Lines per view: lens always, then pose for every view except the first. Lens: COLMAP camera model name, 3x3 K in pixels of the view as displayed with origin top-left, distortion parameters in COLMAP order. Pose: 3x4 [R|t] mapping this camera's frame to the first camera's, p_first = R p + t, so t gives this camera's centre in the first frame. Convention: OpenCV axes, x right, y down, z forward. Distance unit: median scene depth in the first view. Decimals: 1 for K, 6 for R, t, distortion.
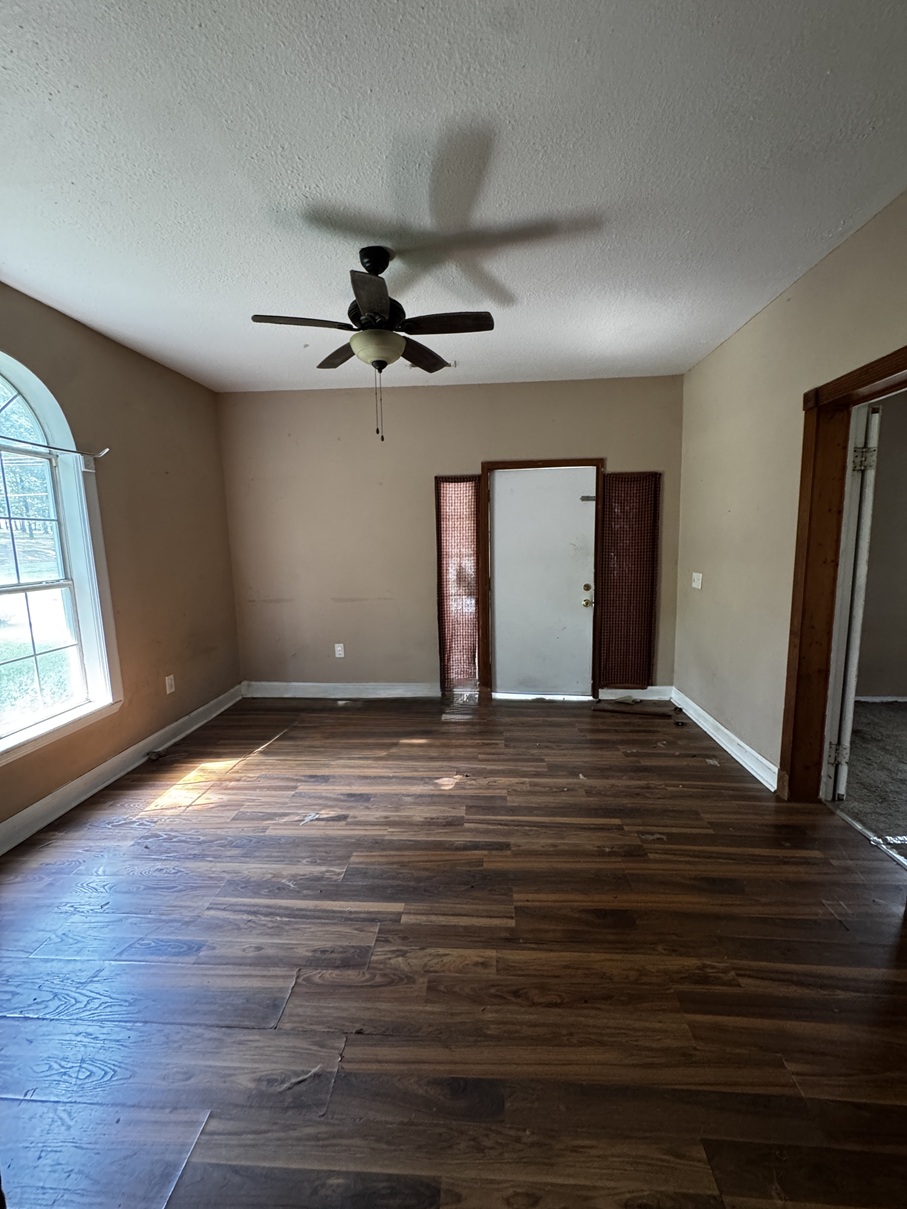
lens RADIAL K [[486.1, 0, 456.0], [0, 486.1, 602.2], [0, 0, 1]] dist [-0.001096, 0.000438]
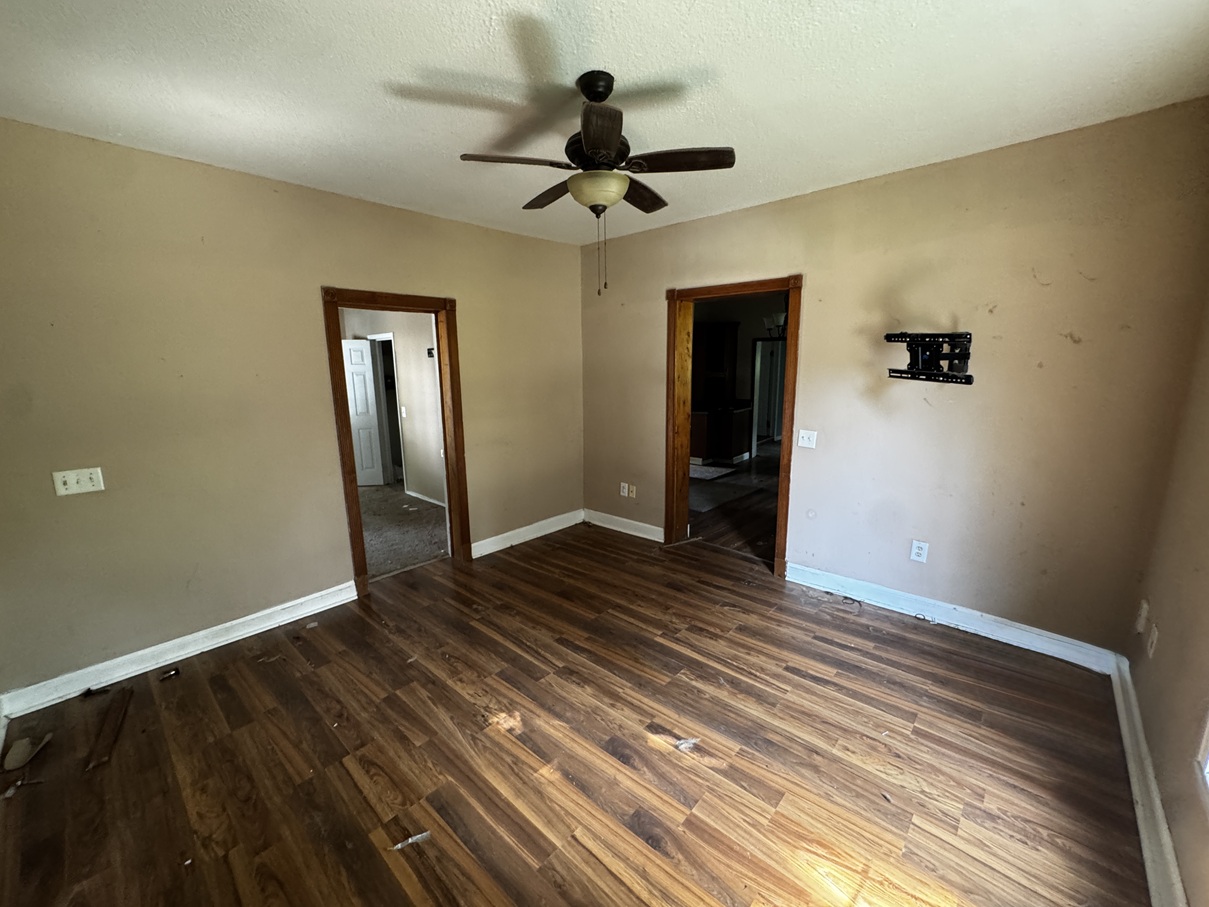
lens RADIAL K [[486.1, 0, 602.6], [0, 486.1, 452.5], [0, 0, 1]] dist [-0.001096, 0.000438]
pose [[-0.781162, -0.078326, 0.619395, -0.677705], [0.112037, 0.958407, 0.262494, -0.265840], [-0.614193, 0.274446, -0.739896, 1.605247]]
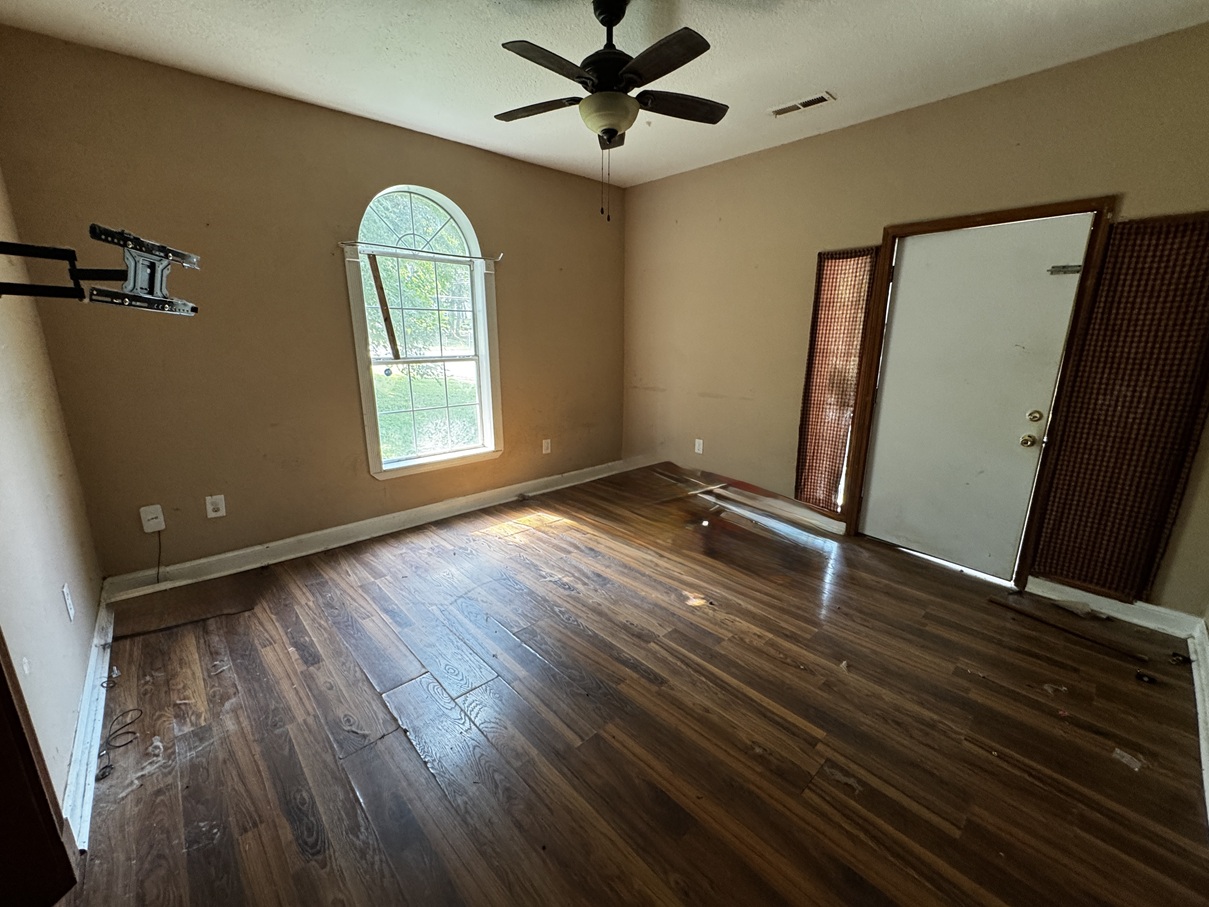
lens RADIAL K [[486.1, 0, 602.6], [0, 486.1, 452.5], [0, 0, 1]] dist [-0.001096, 0.000438]
pose [[0.726461, 0.185581, -0.661675, 0.497732], [-0.108977, 0.981773, 0.155712, -0.036827], [0.678512, -0.041011, 0.733444, 0.268074]]
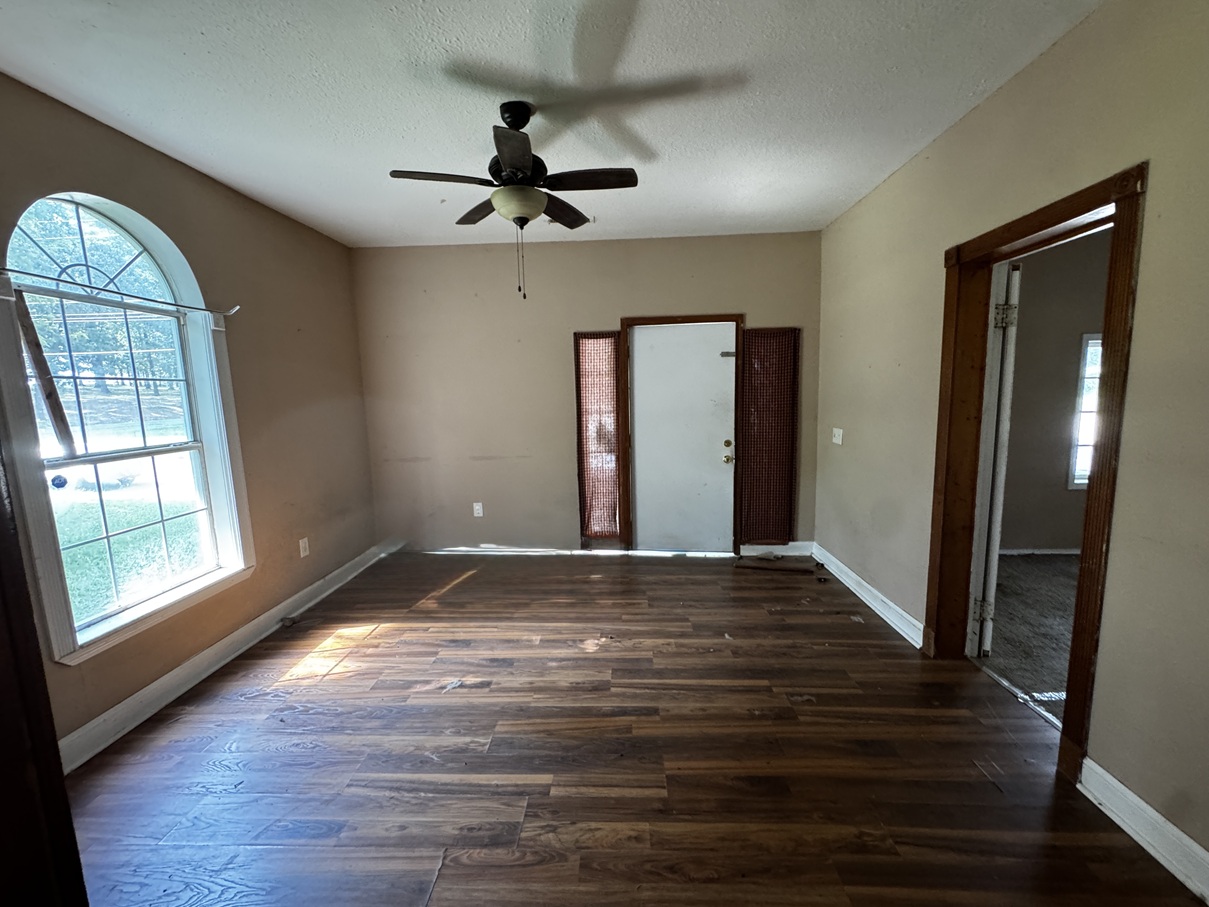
lens RADIAL K [[486.1, 0, 602.6], [0, 486.1, 452.5], [0, 0, 1]] dist [-0.001096, 0.000438]
pose [[0.999659, -0.008657, 0.024630, -0.019807], [0.008820, 0.999940, -0.006535, -0.013443], [-0.024572, 0.006750, 0.999675, 0.017666]]
